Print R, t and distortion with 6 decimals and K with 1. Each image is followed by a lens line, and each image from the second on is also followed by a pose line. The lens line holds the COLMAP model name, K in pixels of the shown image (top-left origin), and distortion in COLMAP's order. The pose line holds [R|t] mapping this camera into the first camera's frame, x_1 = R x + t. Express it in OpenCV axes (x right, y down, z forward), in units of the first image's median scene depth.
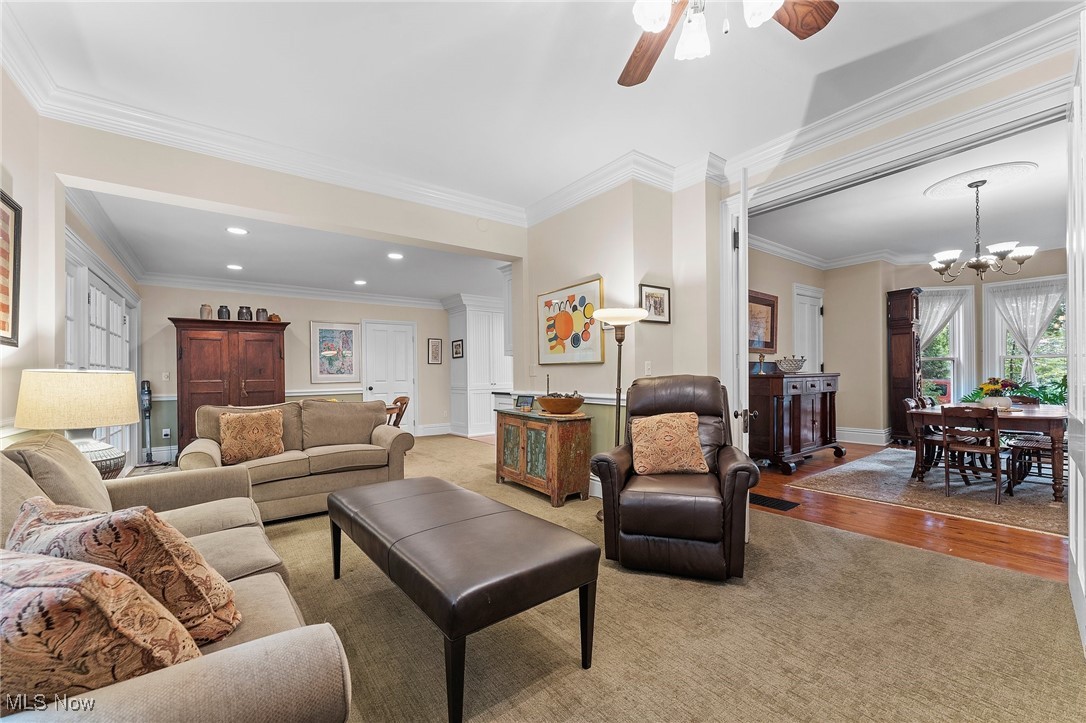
lens RADIAL K [[436.8, 0, 543.0], [0, 436.8, 361.5], [0, 0, 1]] dist [0.054647, 0.000002]
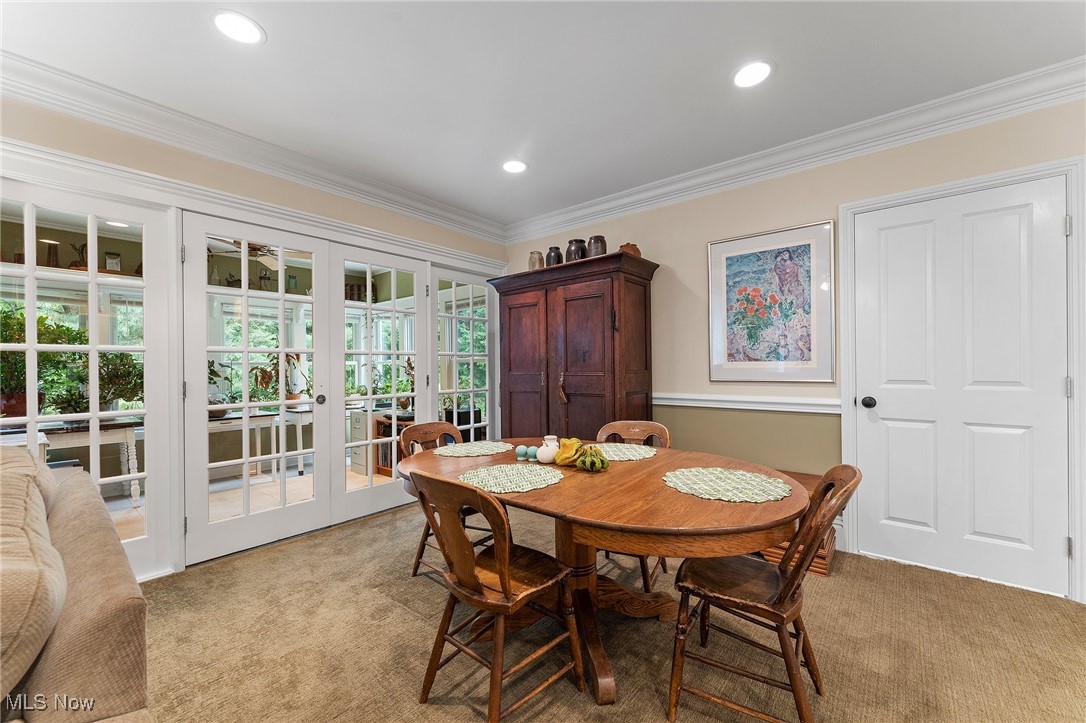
lens RADIAL K [[436.8, 0, 543.0], [0, 436.8, 361.5], [0, 0, 1]] dist [0.054647, 0.000002]
pose [[0.245015, 0.002817, -0.969515, -0.129133], [0.035069, 0.999316, 0.011767, 0.018303], [0.968885, -0.036883, 0.244748, 0.736516]]
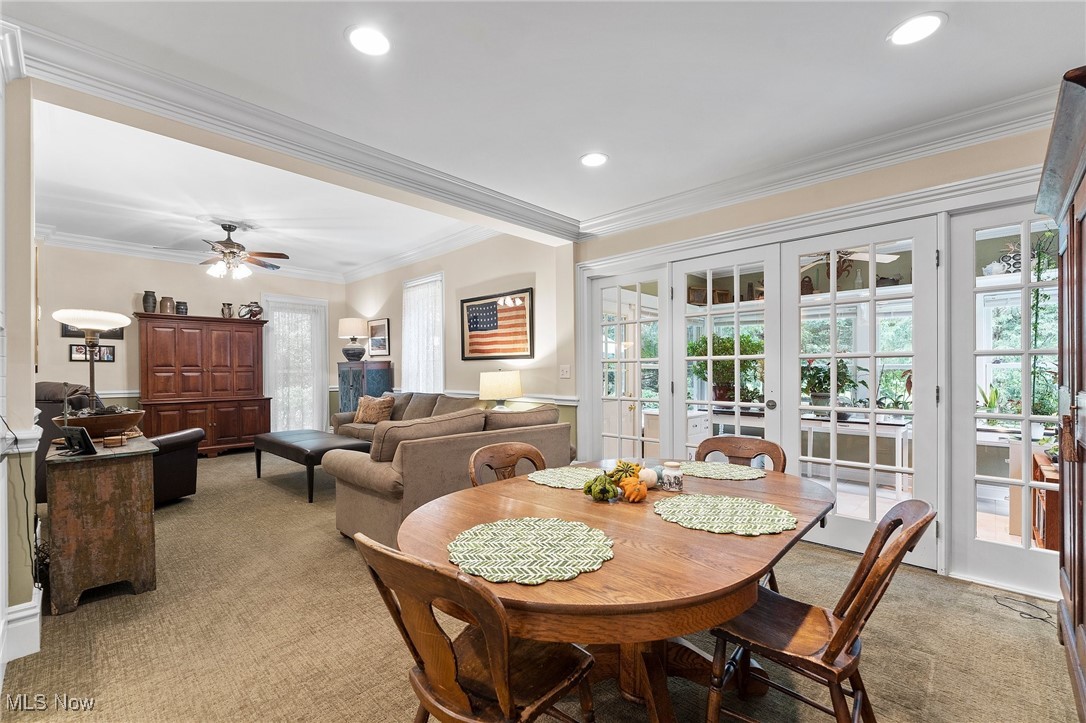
lens RADIAL K [[472.8, 0, 542.9], [0, 472.8, 372.9], [0, 0, 1]] dist [-0.000538, -0.000061]
pose [[-0.985141, 0.009595, -0.171481, -0.488868], [0.013946, 0.999610, -0.024186, 0.042688], [0.171182, -0.026218, -0.984891, 1.379686]]
